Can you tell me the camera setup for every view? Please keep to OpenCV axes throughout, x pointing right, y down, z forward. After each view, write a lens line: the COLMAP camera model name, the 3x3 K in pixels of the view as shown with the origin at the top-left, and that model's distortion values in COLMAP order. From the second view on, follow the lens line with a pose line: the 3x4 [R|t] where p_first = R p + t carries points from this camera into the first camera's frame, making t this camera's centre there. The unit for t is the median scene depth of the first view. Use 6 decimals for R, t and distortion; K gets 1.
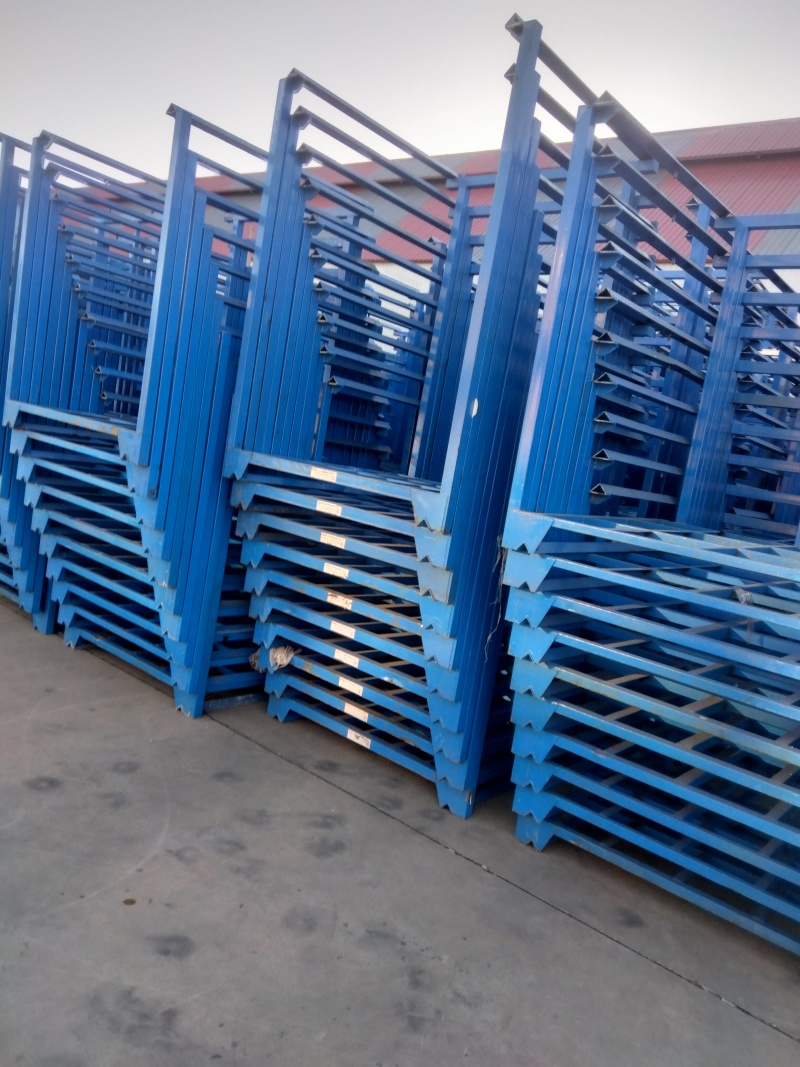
lens RADIAL K [[822.9, 0, 400.0], [0, 822.9, 533.5], [0, 0, 1]] dist [0.128648, -0.185415]
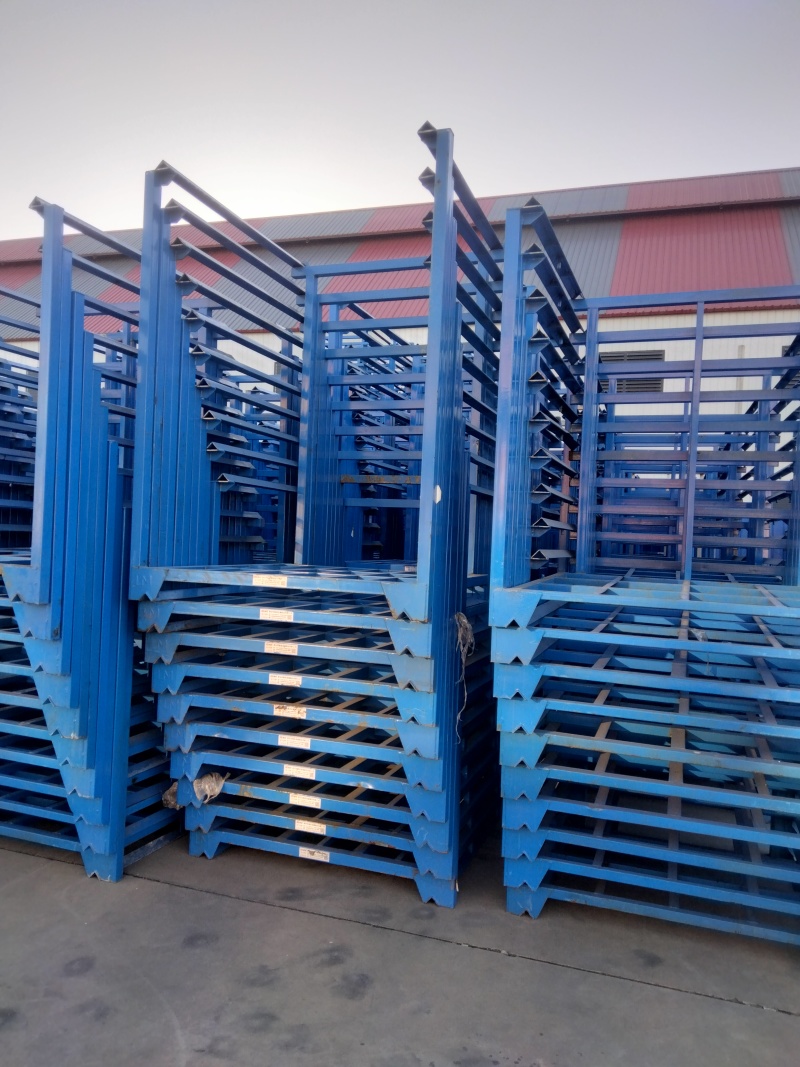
lens RADIAL K [[809.4, 0, 400.0], [0, 809.4, 533.5], [0, 0, 1]] dist [0.103574, -0.127130]
pose [[0.928039, -0.137096, 0.346336, -0.252209], [0.159978, 0.986380, -0.038221, -0.062339], [-0.336379, 0.090877, 0.937332, 0.078658]]
